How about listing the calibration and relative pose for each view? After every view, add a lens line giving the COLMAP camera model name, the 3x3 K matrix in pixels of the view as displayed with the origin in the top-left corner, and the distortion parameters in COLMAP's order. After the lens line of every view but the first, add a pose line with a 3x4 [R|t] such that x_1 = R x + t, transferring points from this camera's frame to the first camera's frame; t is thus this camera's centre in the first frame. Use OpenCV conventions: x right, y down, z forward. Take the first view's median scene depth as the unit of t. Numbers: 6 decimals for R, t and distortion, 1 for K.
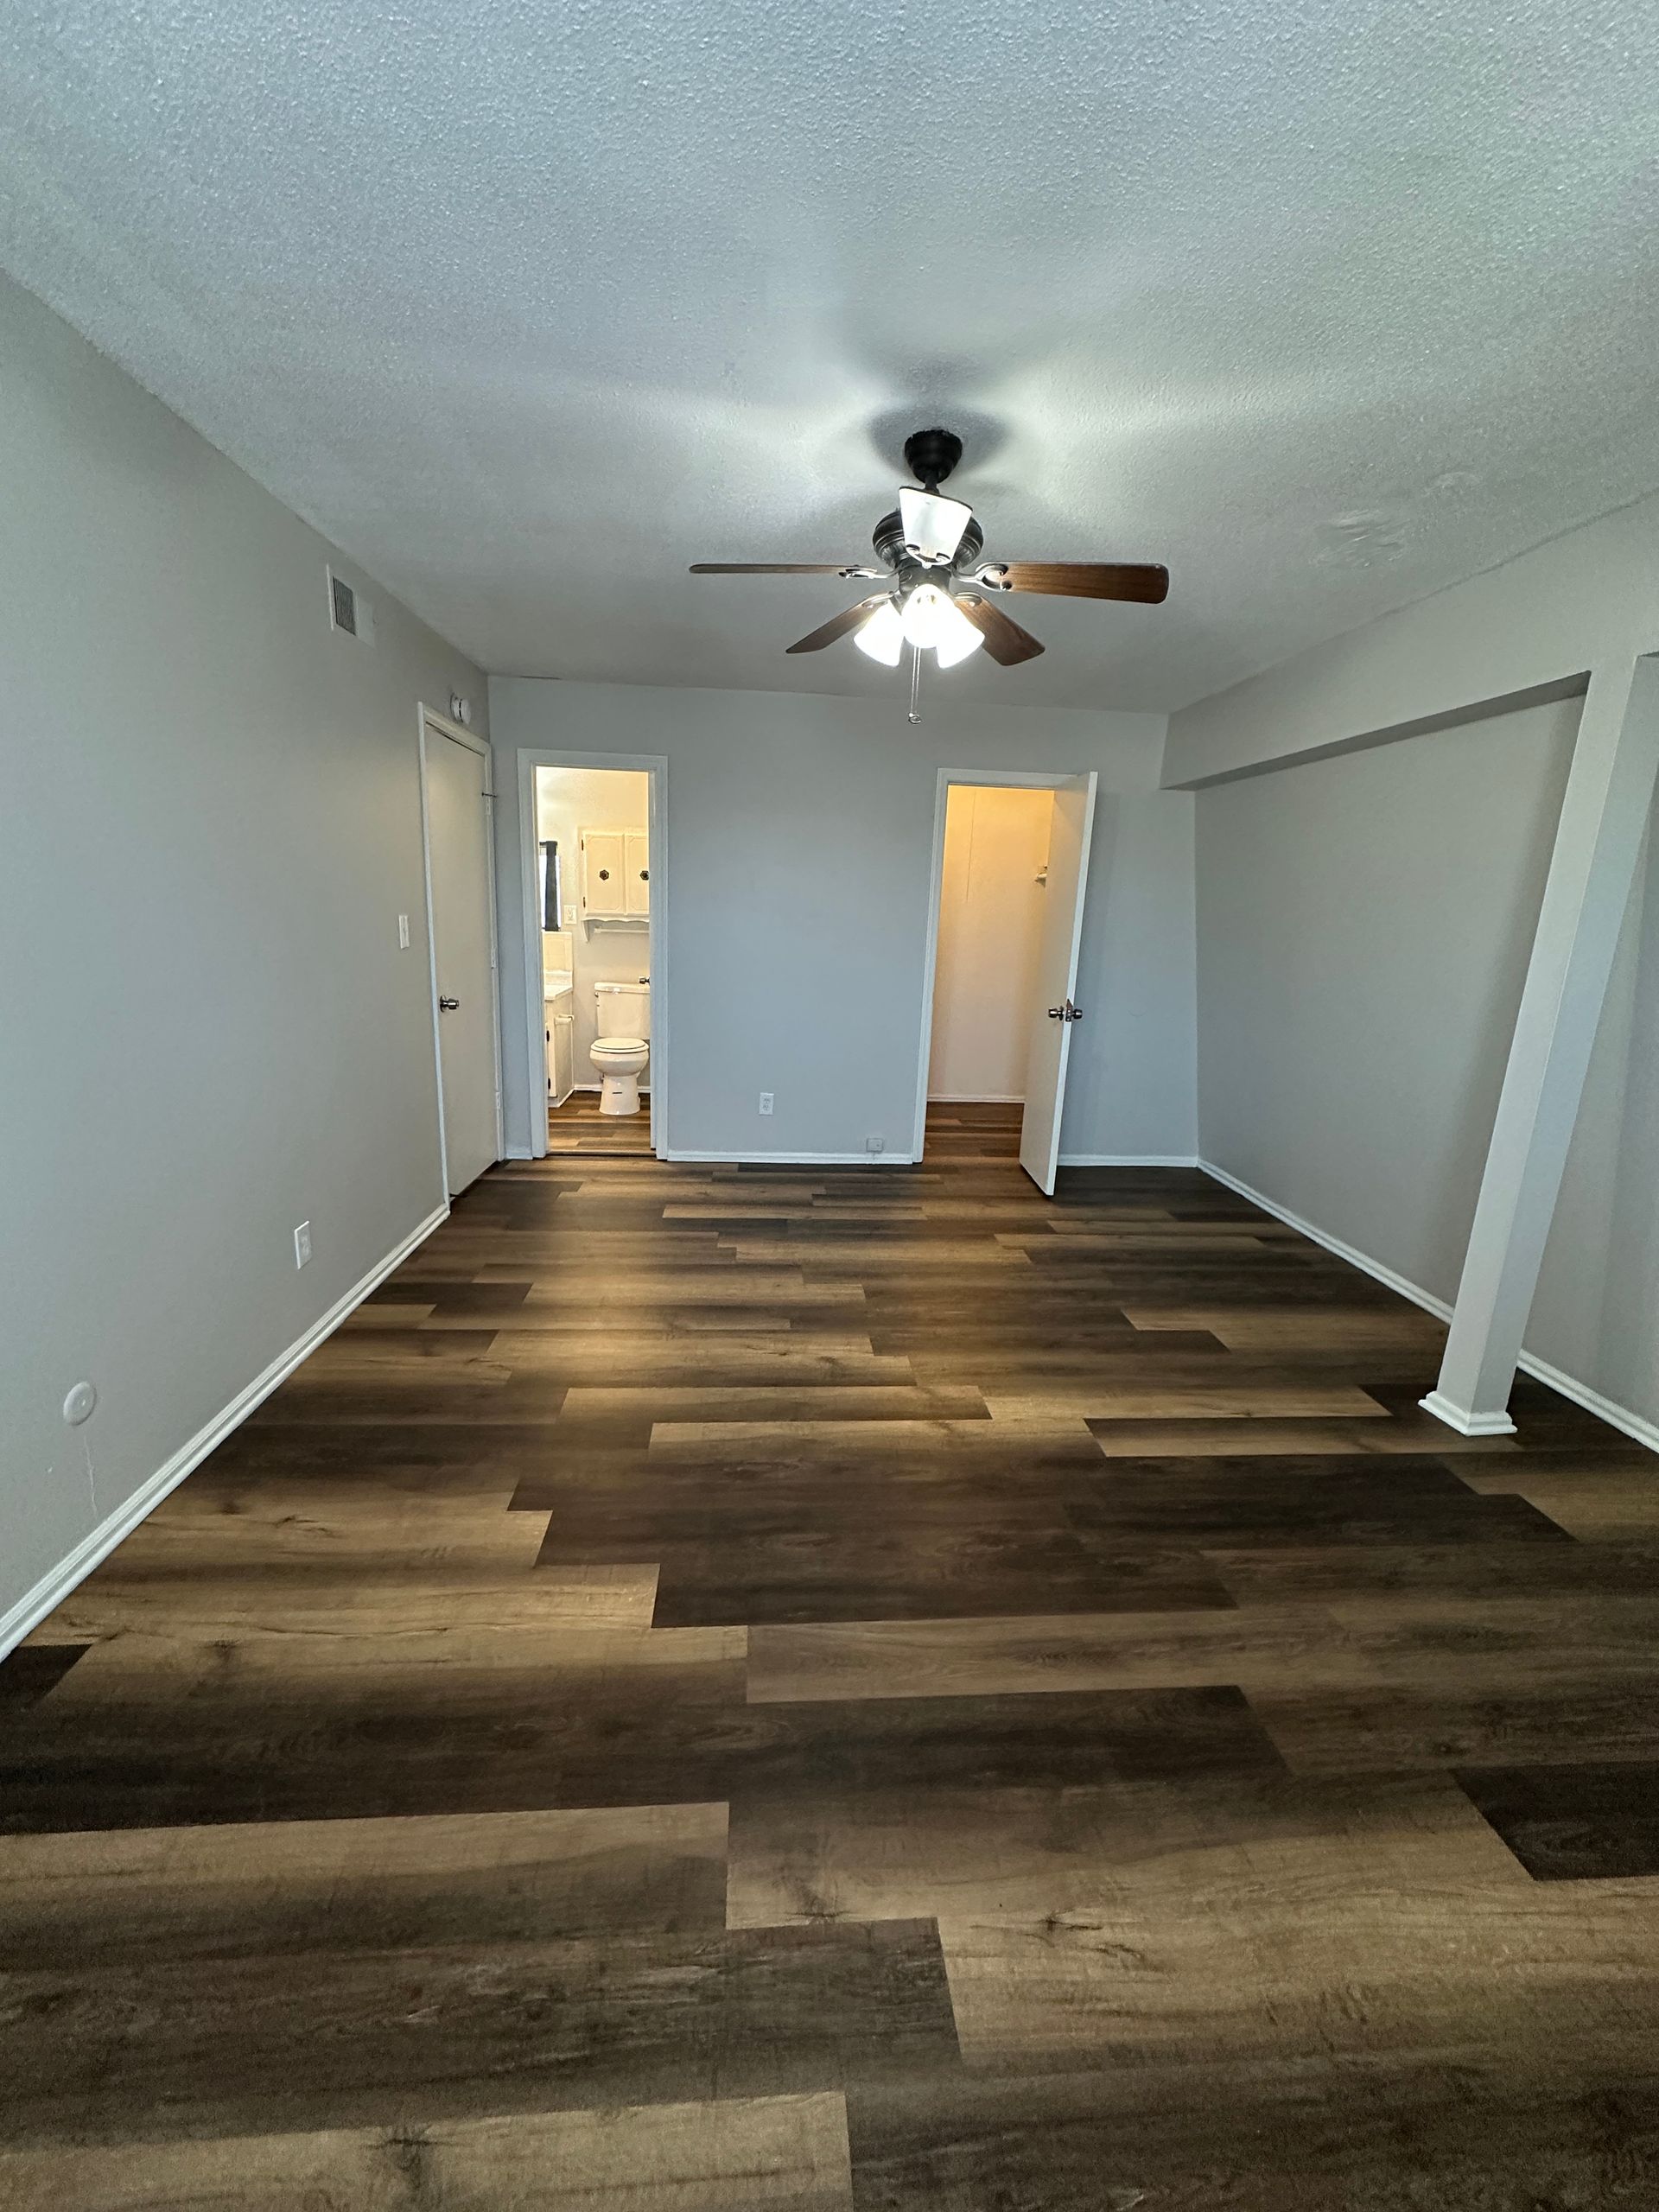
lens RADIAL K [[890.1, 0, 844.6], [0, 890.1, 1115.1], [0, 0, 1]] dist [0.017572, 0.000603]
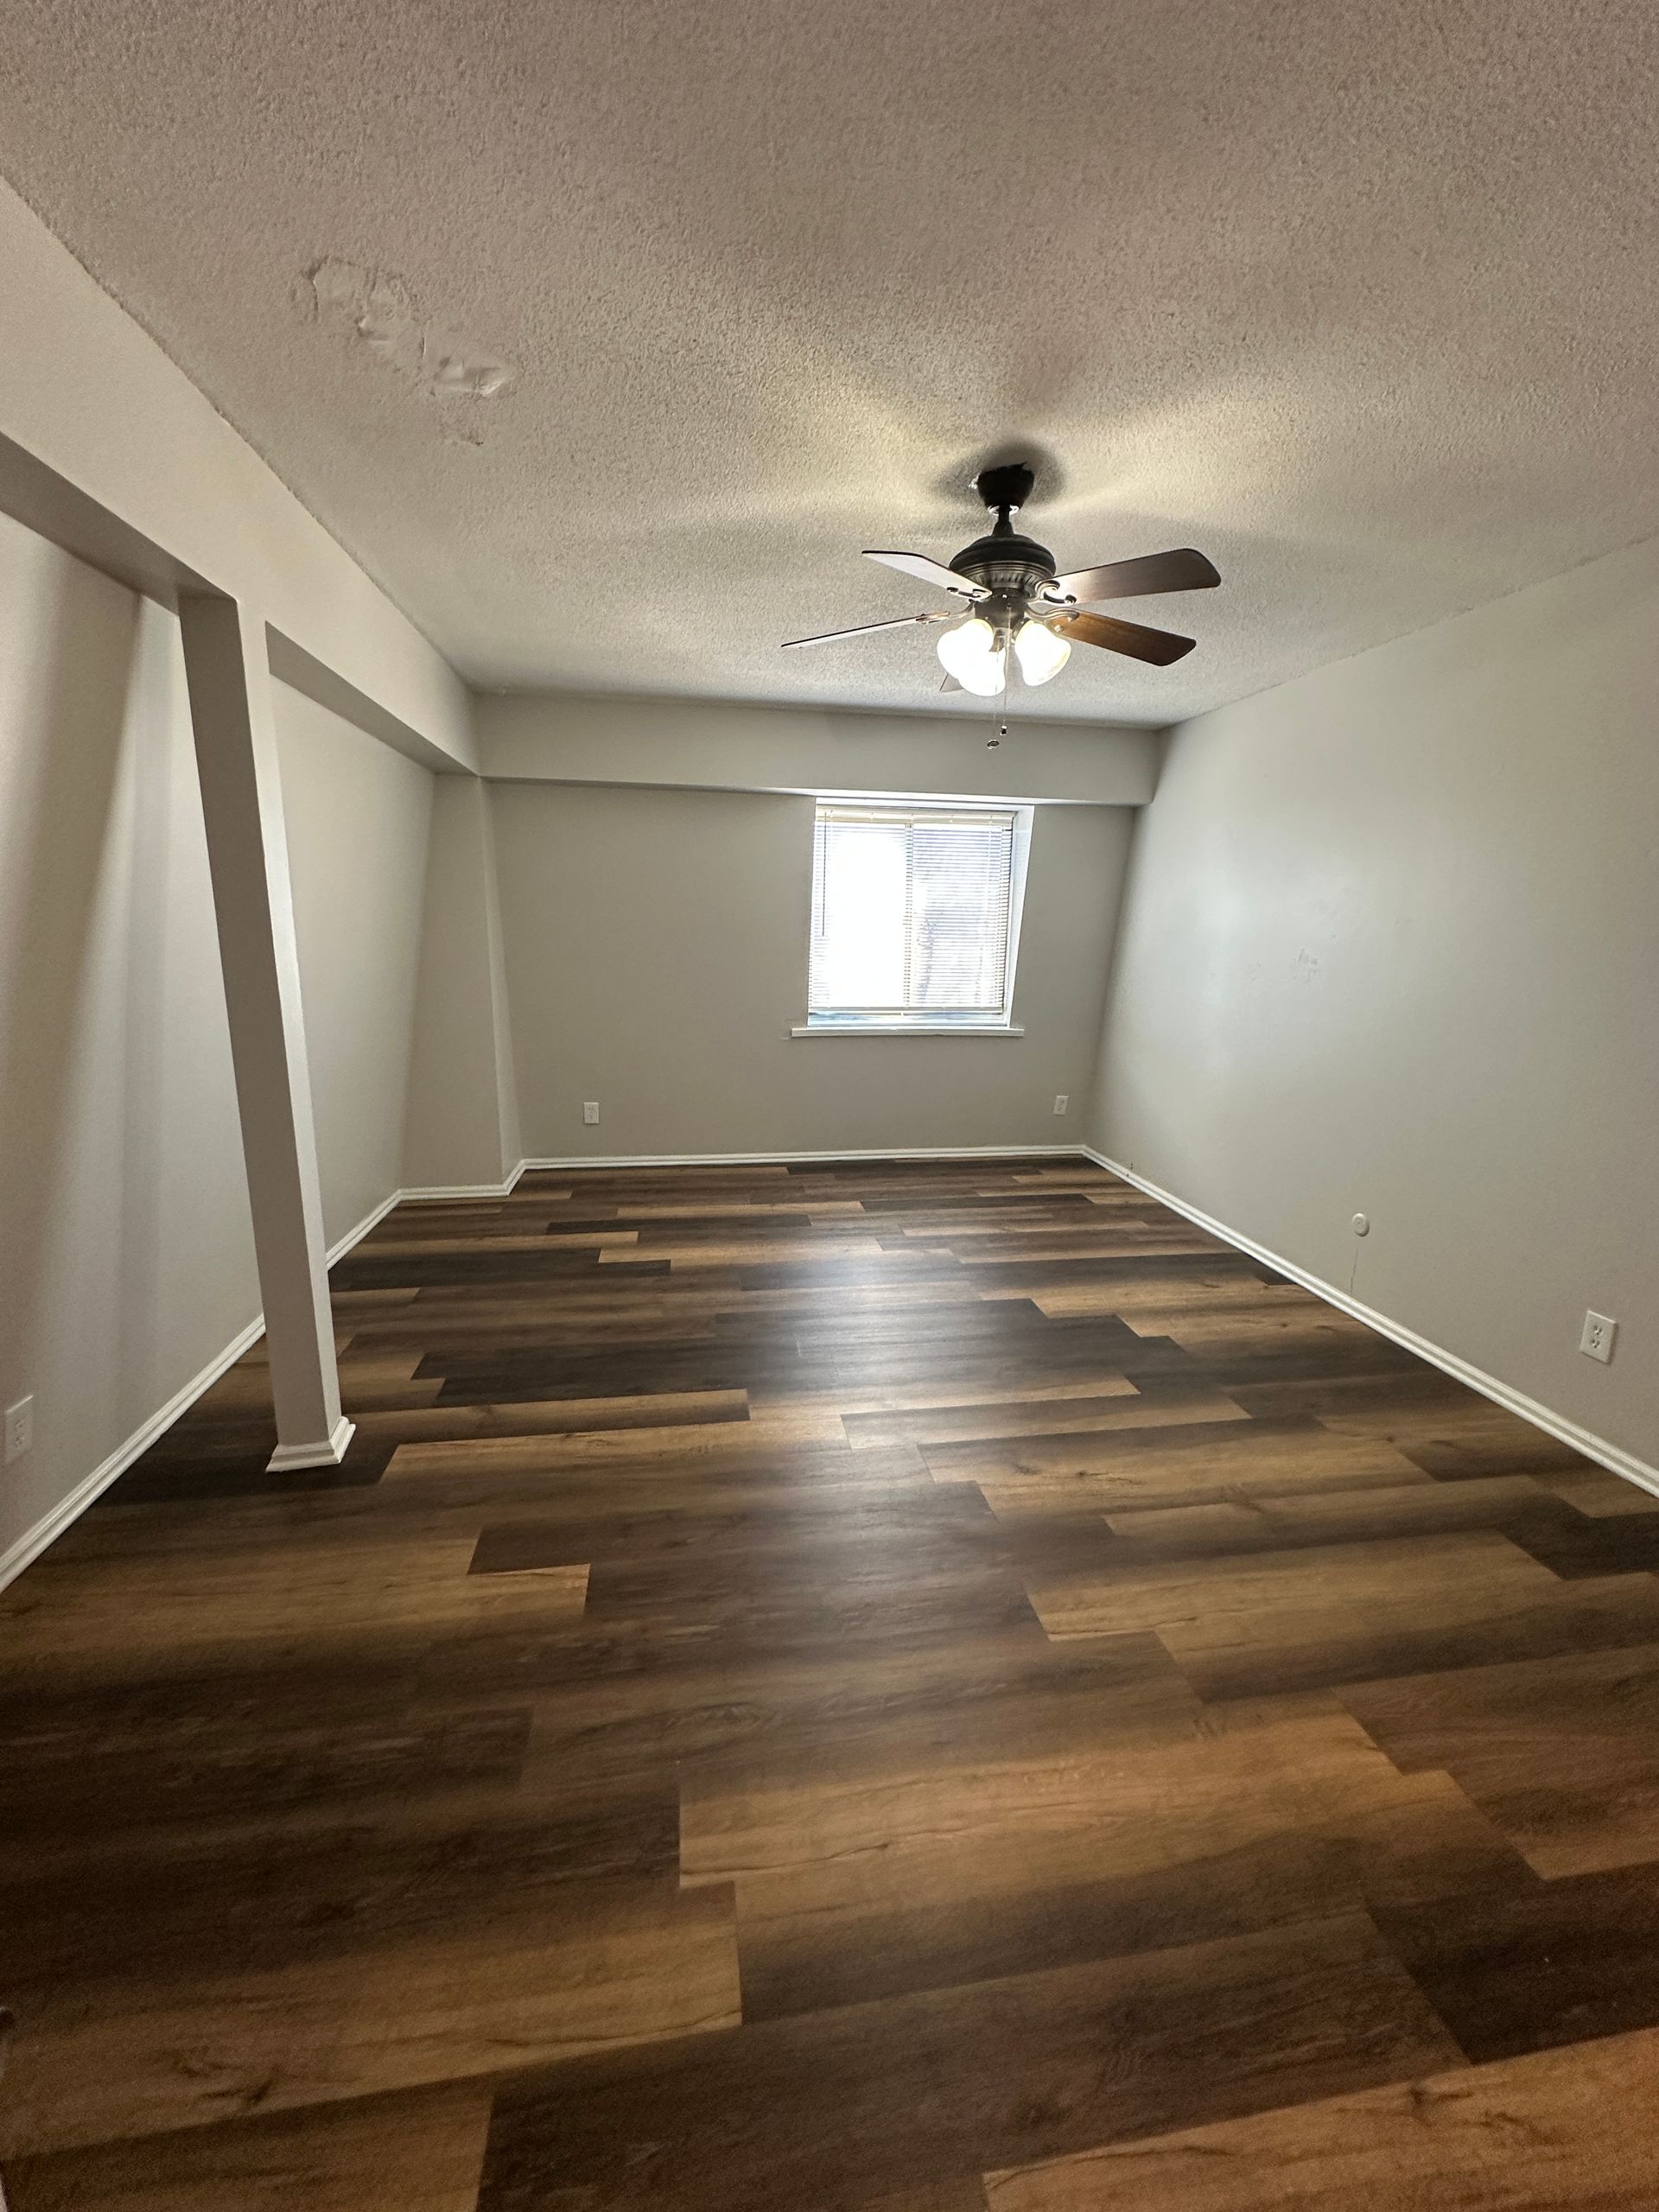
lens RADIAL K [[890.1, 0, 839.1], [0, 890.1, 1106.9], [0, 0, 1]] dist [0.017572, 0.000603]
pose [[-0.994688, -0.049647, -0.090173, 0.283243], [-0.083135, 0.904022, 0.419324, -0.422248], [0.060700, 0.424593, -0.903347, 1.820979]]
